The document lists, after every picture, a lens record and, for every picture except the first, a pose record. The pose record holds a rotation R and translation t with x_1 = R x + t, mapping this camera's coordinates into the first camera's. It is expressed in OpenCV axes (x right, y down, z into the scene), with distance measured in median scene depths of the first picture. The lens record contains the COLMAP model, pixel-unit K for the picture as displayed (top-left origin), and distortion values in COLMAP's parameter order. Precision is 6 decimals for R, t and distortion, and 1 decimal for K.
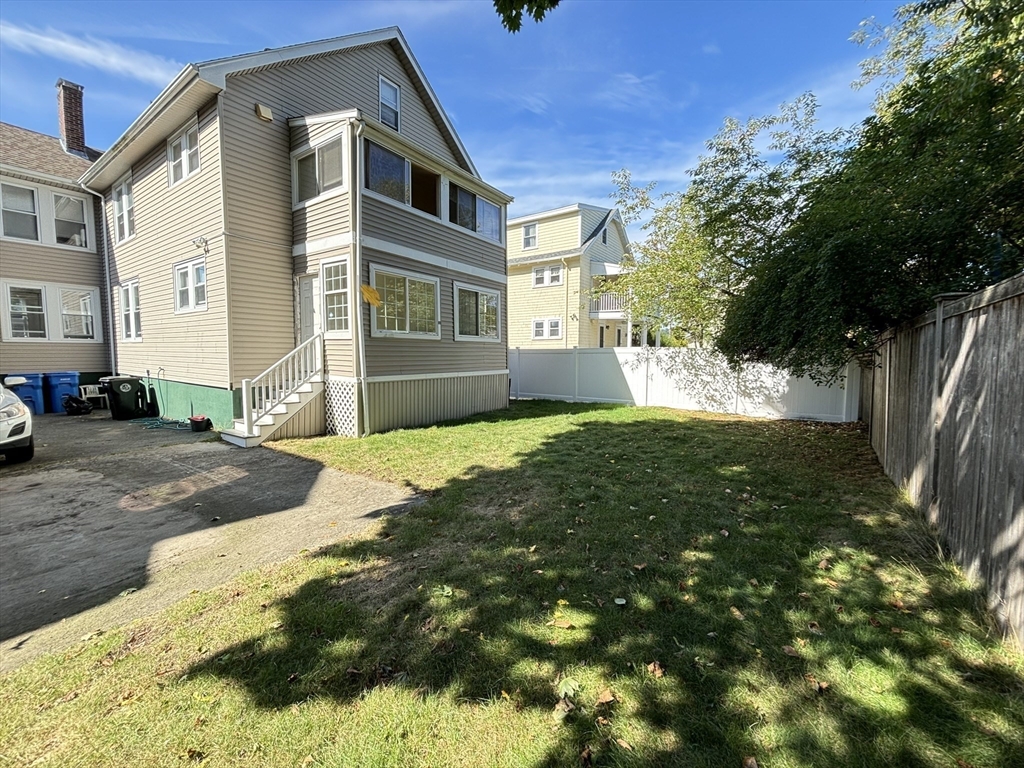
lens RADIAL K [[416.0, 0, 511.8], [0, 416.0, 382.6], [0, 0, 1]] dist [0.005864, 0.000905]
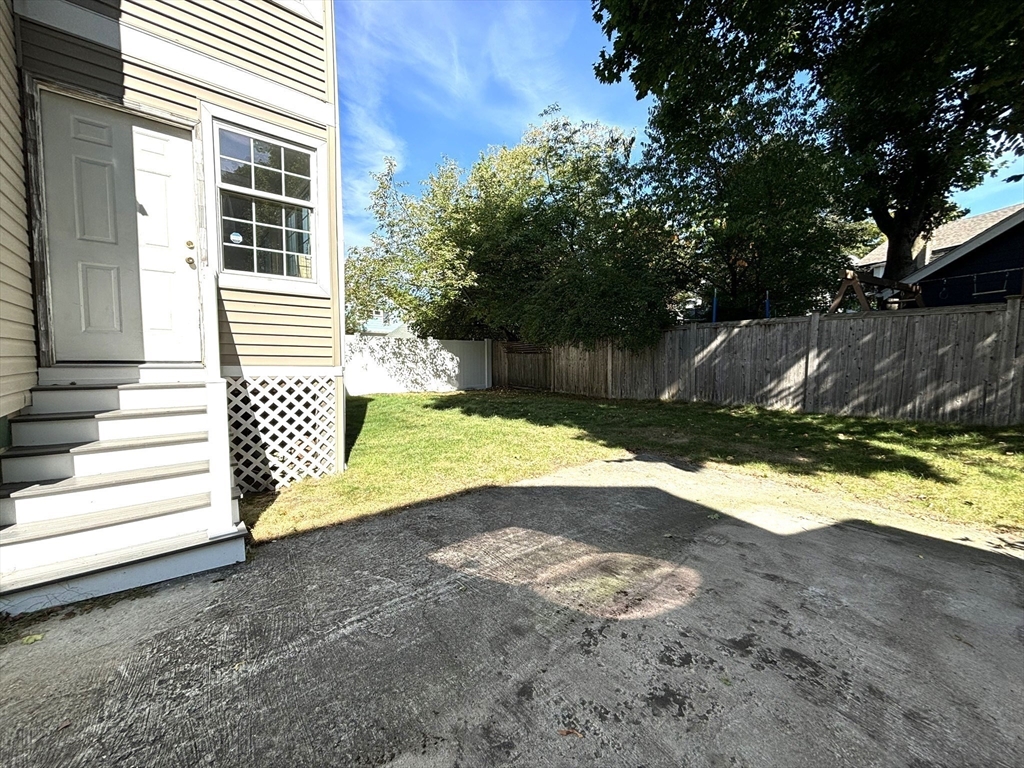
lens RADIAL K [[416.0, 0, 512.7], [0, 416.0, 376.8], [0, 0, 1]] dist [0.005864, 0.000905]
pose [[0.252268, -0.052929, 0.966209, -0.820800], [0.064656, 0.997194, 0.037745, -0.004218], [-0.965495, 0.052949, 0.254982, 0.594715]]
